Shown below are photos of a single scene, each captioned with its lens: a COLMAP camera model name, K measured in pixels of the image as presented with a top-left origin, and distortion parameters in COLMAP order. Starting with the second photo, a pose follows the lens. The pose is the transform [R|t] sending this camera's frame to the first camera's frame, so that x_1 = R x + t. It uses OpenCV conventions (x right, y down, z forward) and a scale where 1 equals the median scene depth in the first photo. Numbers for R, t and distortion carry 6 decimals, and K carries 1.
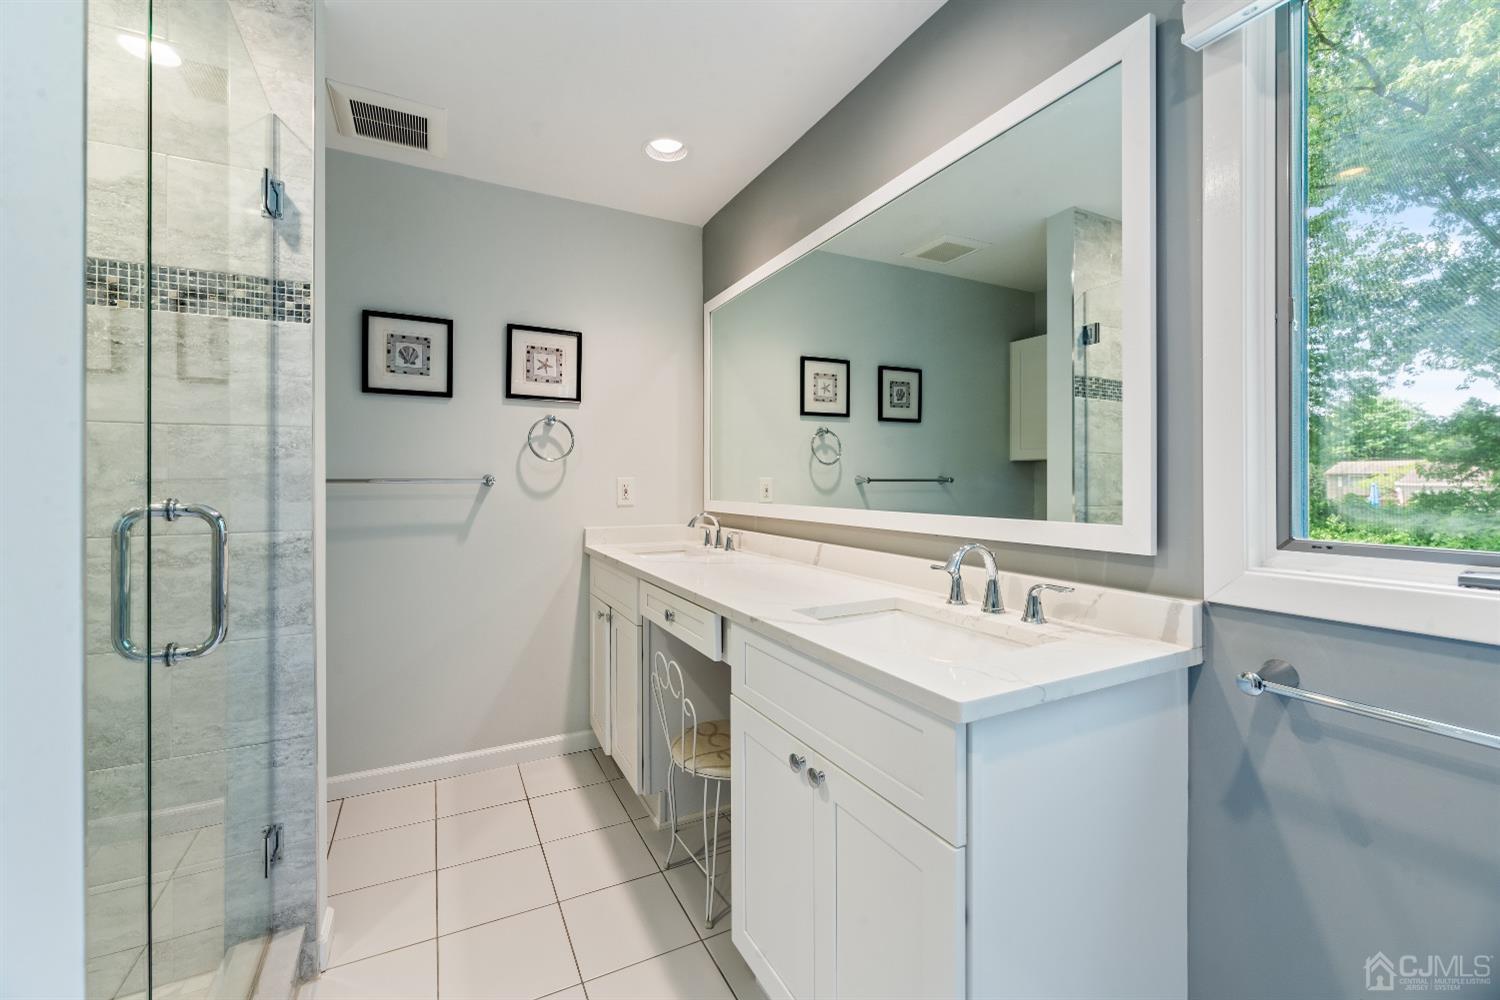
lens RADIAL K [[606.4, 0, 743.6], [0, 606.4, 487.3], [0, 0, 1]] dist [-0.007098, -0.000431]
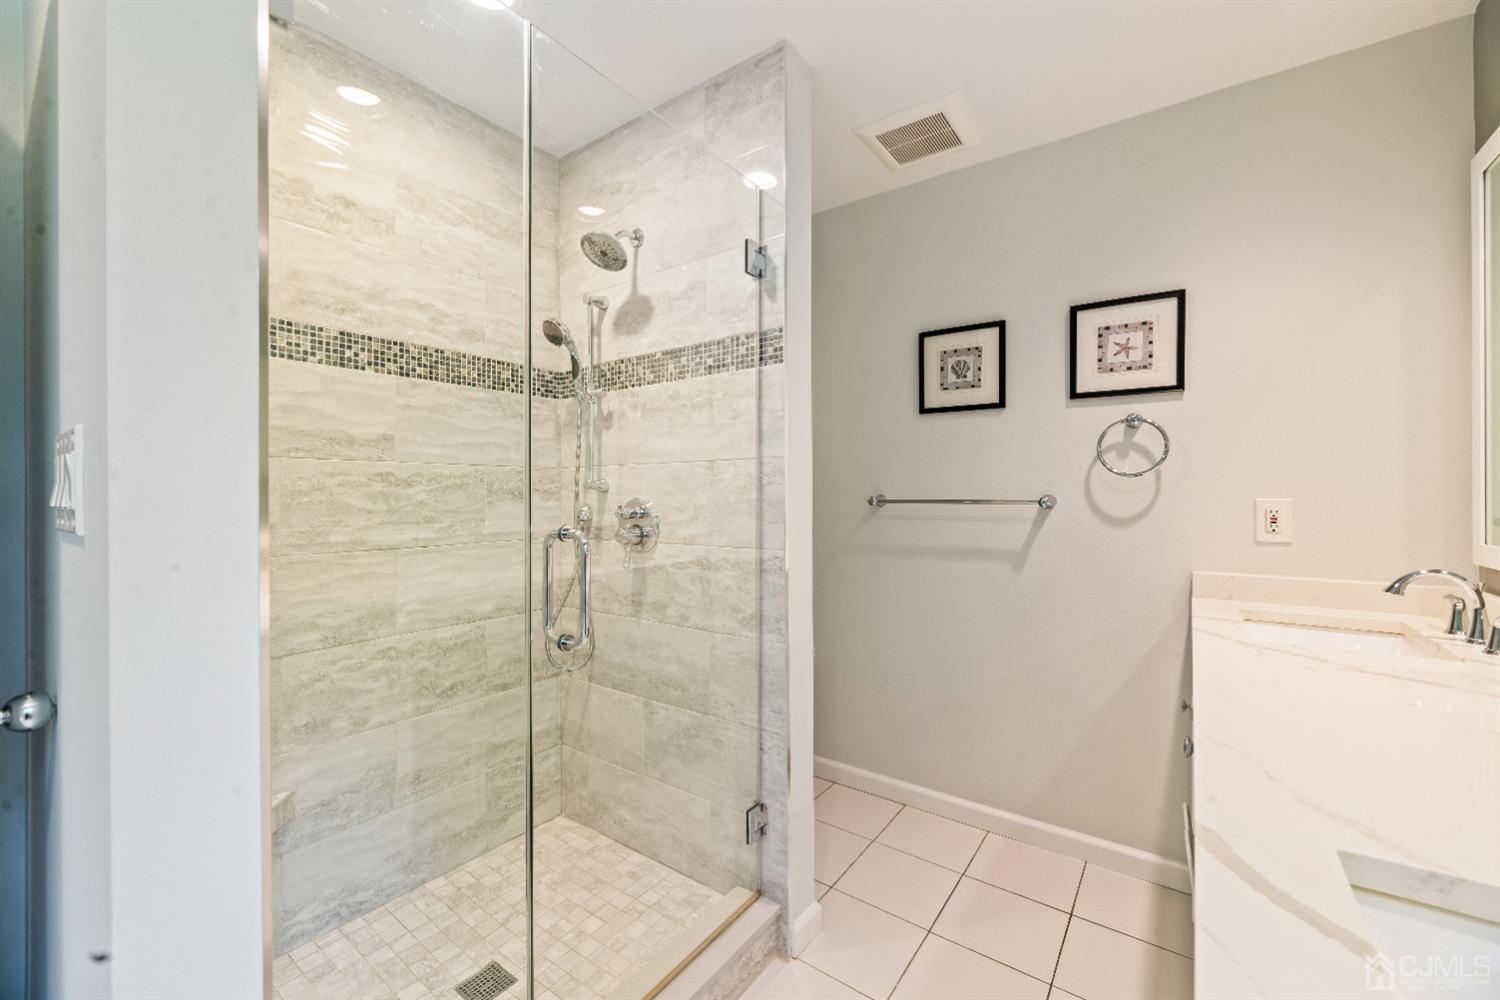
lens RADIAL K [[606.4, 0, 750.3], [0, 606.4, 493.7], [0, 0, 1]] dist [-0.007098, -0.000431]
pose [[0.434655, 0.001823, -0.900595, 0.161495], [-0.007778, 0.999968, -0.001729, -0.019095], [0.900563, 0.007756, 0.434656, 0.296186]]
